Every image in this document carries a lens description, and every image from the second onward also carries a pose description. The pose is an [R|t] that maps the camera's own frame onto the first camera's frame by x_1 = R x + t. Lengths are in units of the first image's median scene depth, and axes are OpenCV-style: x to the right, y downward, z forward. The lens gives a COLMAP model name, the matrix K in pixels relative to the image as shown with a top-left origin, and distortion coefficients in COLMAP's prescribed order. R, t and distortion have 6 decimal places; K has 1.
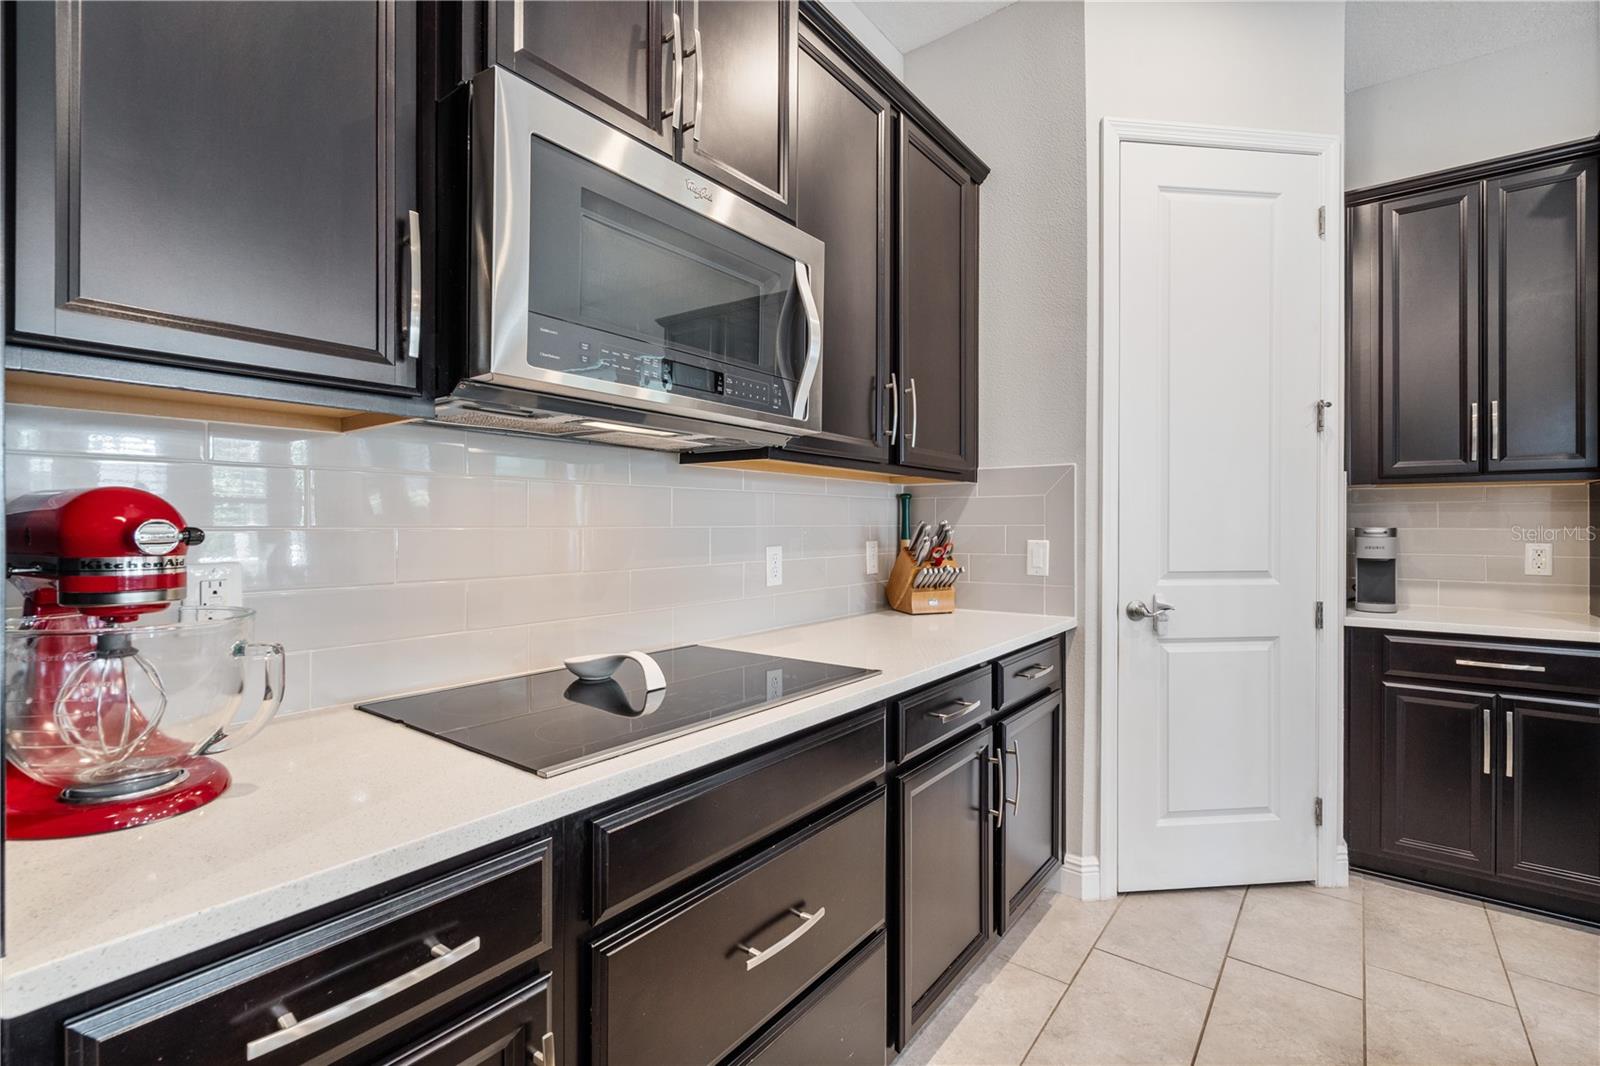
lens RADIAL K [[726.4, 0, 798.7], [0, 726.4, 526.1], [0, 0, 1]] dist [-0.001893, 0.001982]
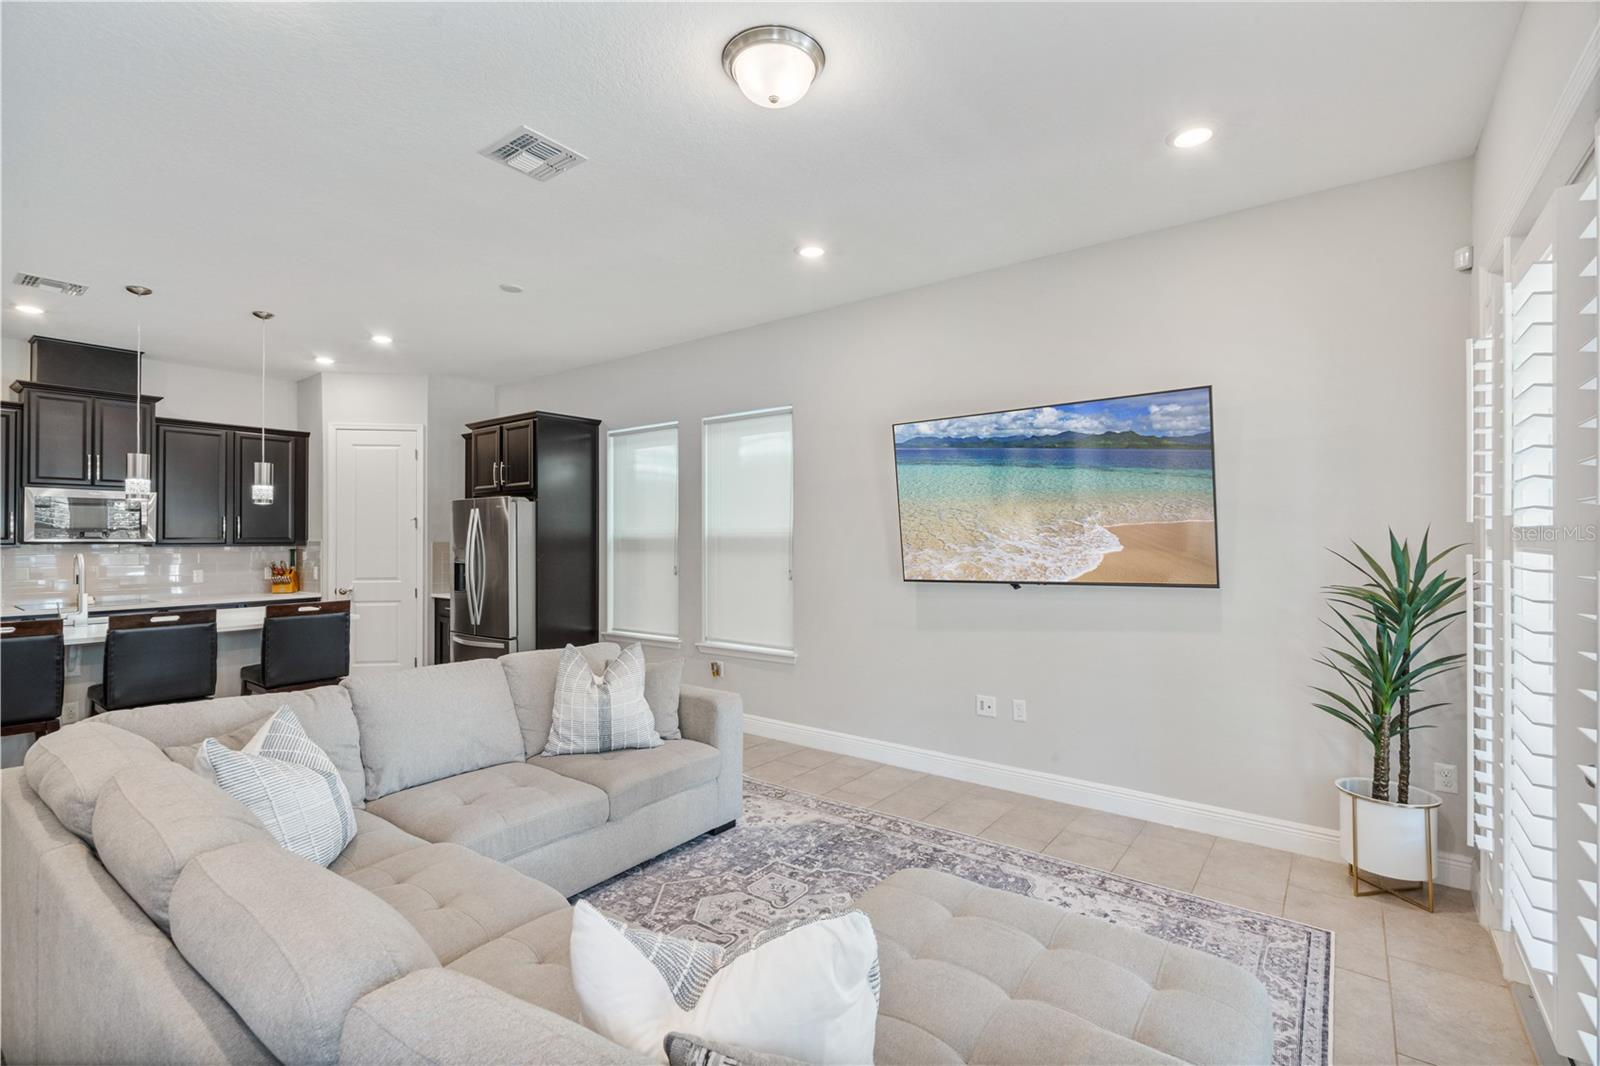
lens RADIAL K [[726.4, 0, 801.5], [0, 726.4, 535.4], [0, 0, 1]] dist [-0.001893, 0.001982]
pose [[0.999992, -0.003795, 0.001519, 2.249155], [0.003798, 0.999992, -0.001552, -0.091653], [-0.001513, 0.001558, 0.999998, -1.869267]]
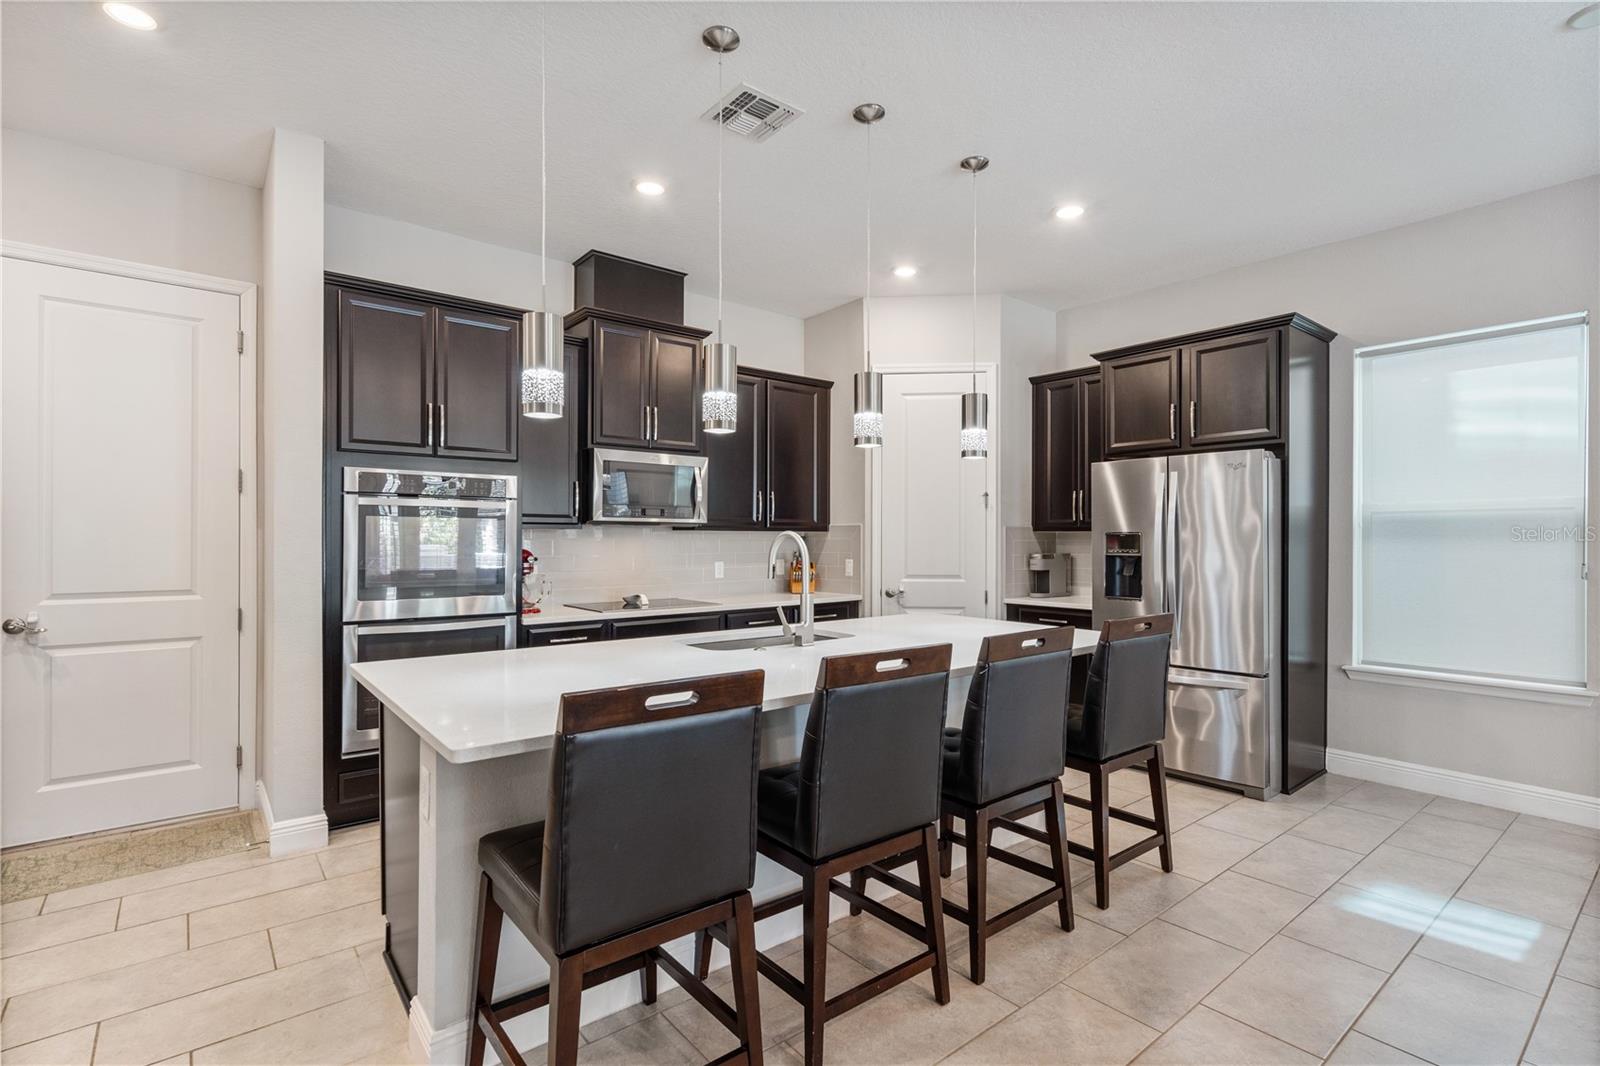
lens RADIAL K [[758.4, 0, 796.3], [0, 758.4, 537.2], [0, 0, 1]] dist [-0.005642, 0.000409]
pose [[0.971201, -0.000393, -0.238261, 0.712210], [-0.000124, 0.999998, -0.002157, -0.041787], [0.238261, 0.002124, 0.971199, -1.206366]]
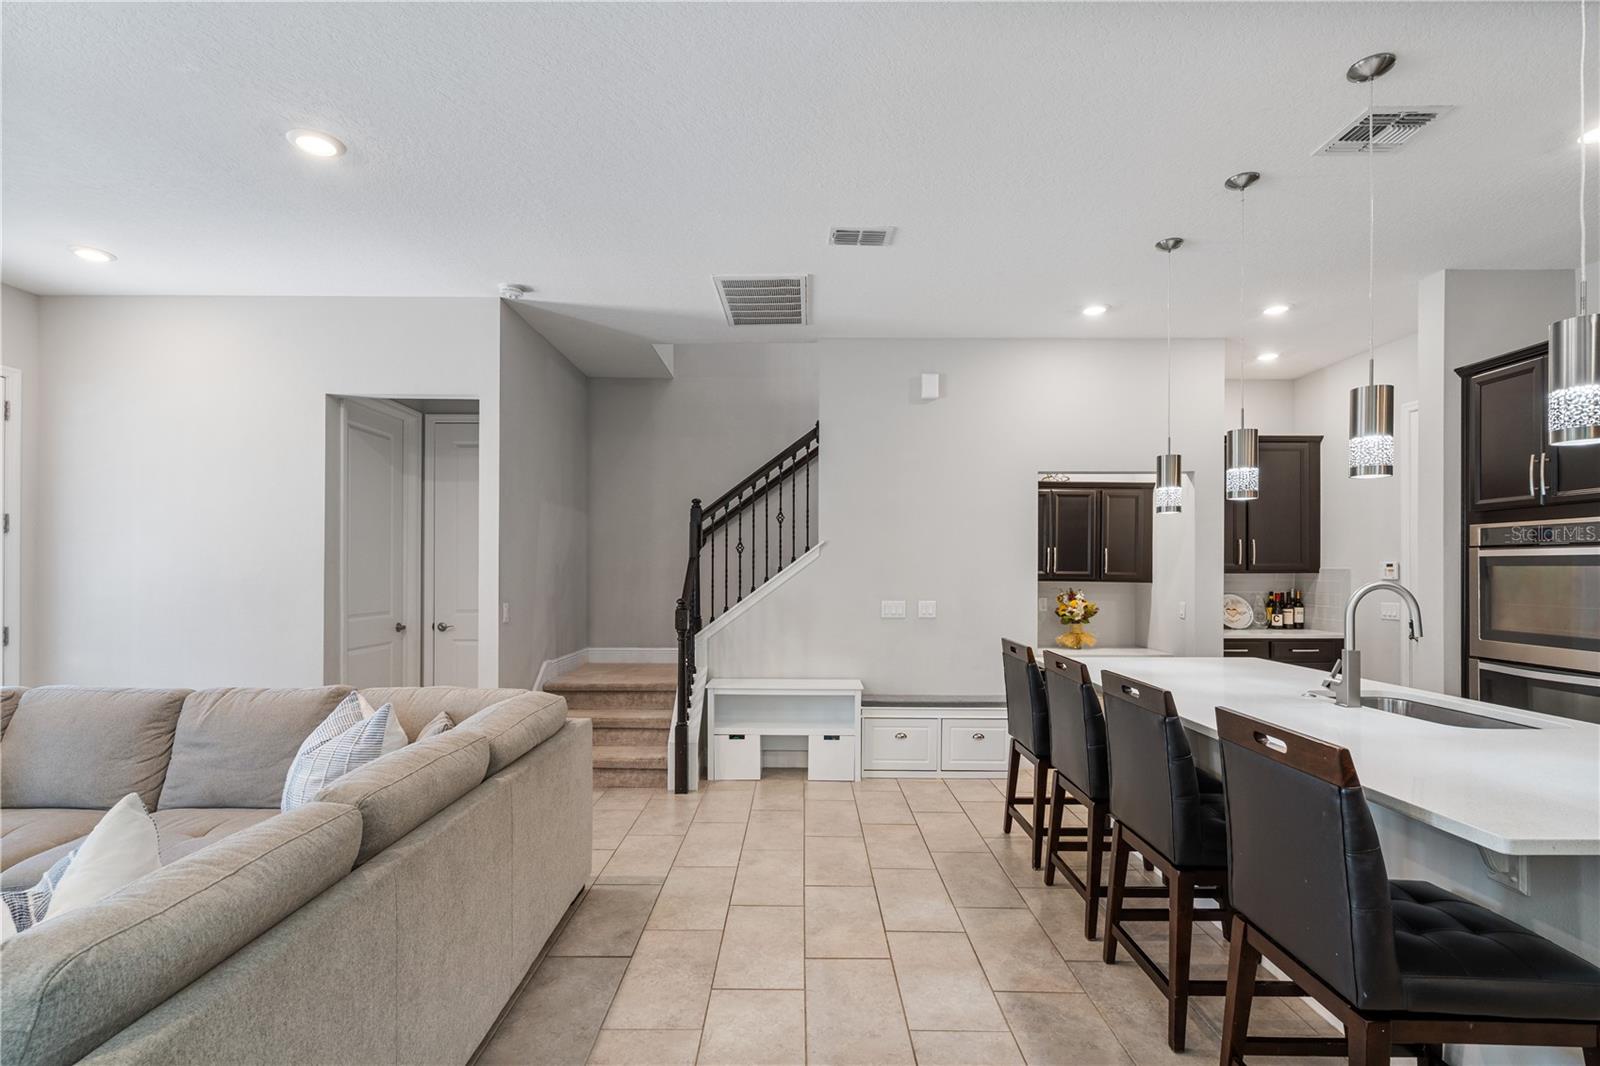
lens RADIAL K [[726.4, 0, 805.3], [0, 726.4, 561.8], [0, 0, 1]] dist [-0.001893, 0.001982]
pose [[-0.793957, -0.013913, -0.607814, 1.706920], [-0.006559, 0.999876, -0.014320, -0.061556], [0.607938, -0.007383, -0.793950, 0.320092]]
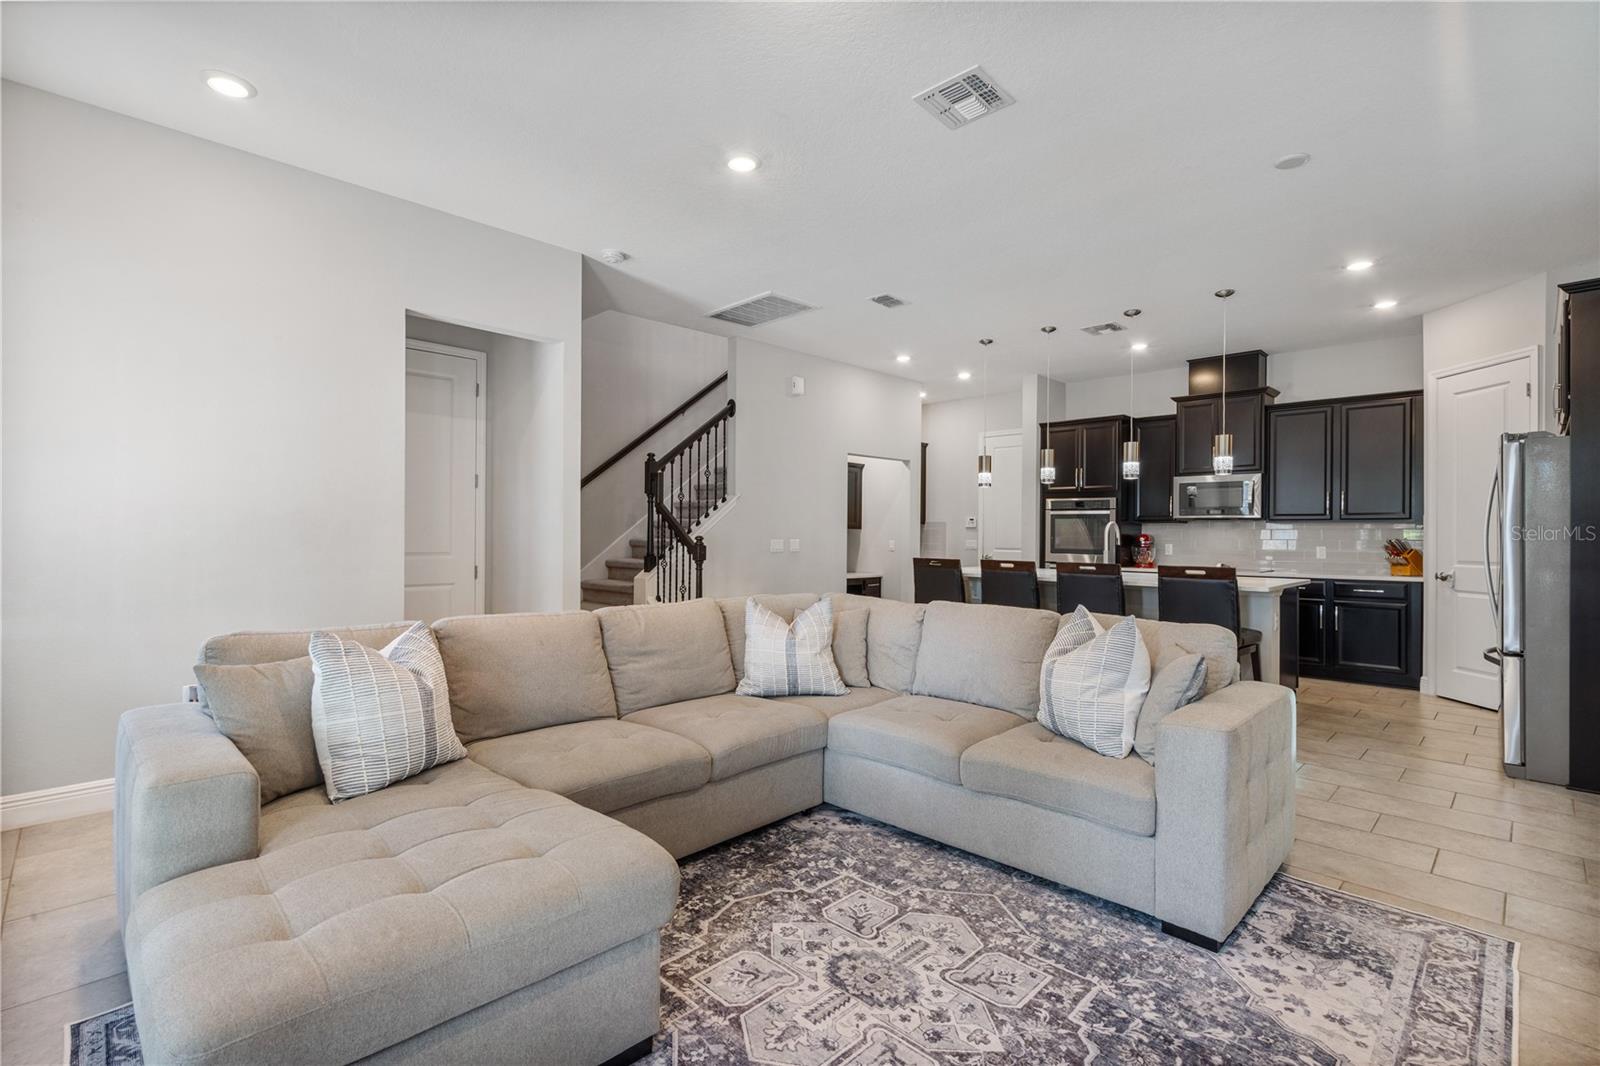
lens RADIAL K [[726.4, 0, 782.9], [0, 726.4, 529.8], [0, 0, 1]] dist [-0.001893, 0.001982]
pose [[-0.147671, -0.010565, -0.988980, 3.062073], [-0.010561, 0.999903, -0.009104, 0.008651], [0.988980, 0.009100, -0.147769, -0.762920]]
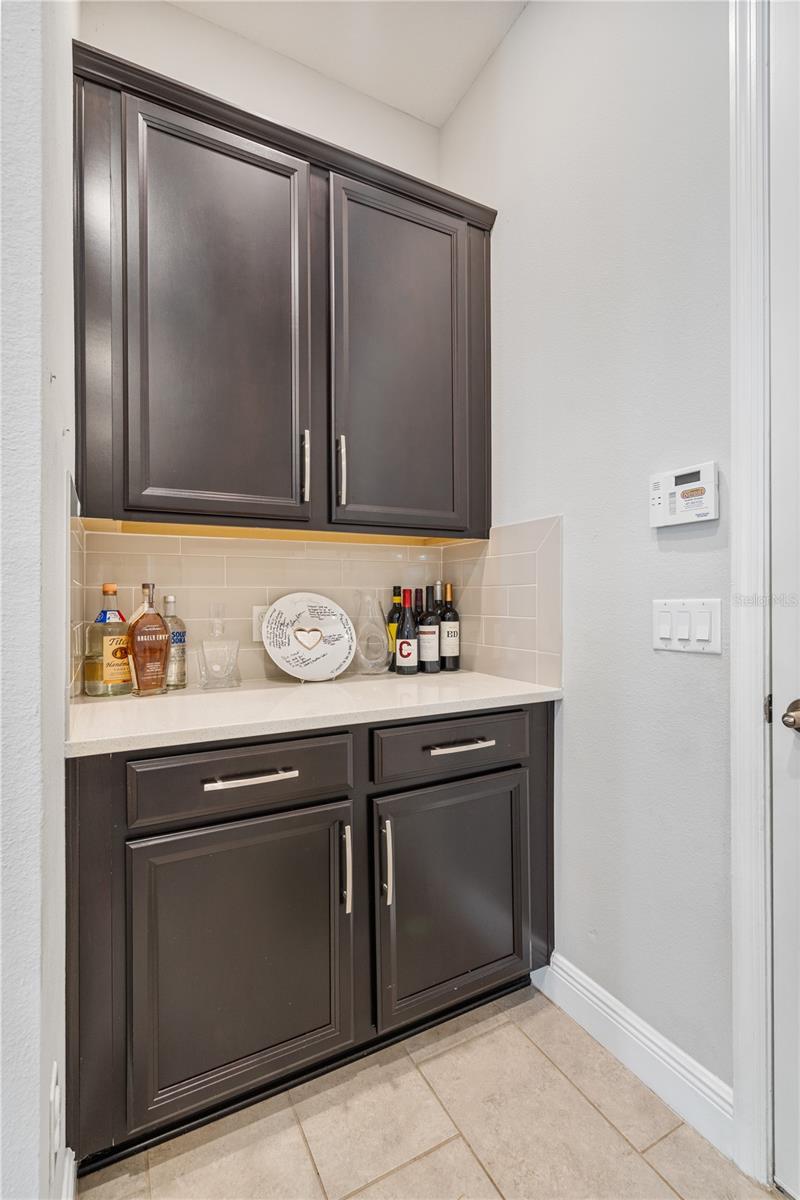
lens RADIAL K [[544.8, 0, 399.1], [0, 544.8, 603.3], [0, 0, 1]] dist [-0.001893, 0.001982]
pose [[-0.412855, -0.000991, -0.910796, -0.406262], [0.000942, 0.999998, -0.001515, 0.023273], [0.910796, -0.001483, -0.412854, -0.370665]]
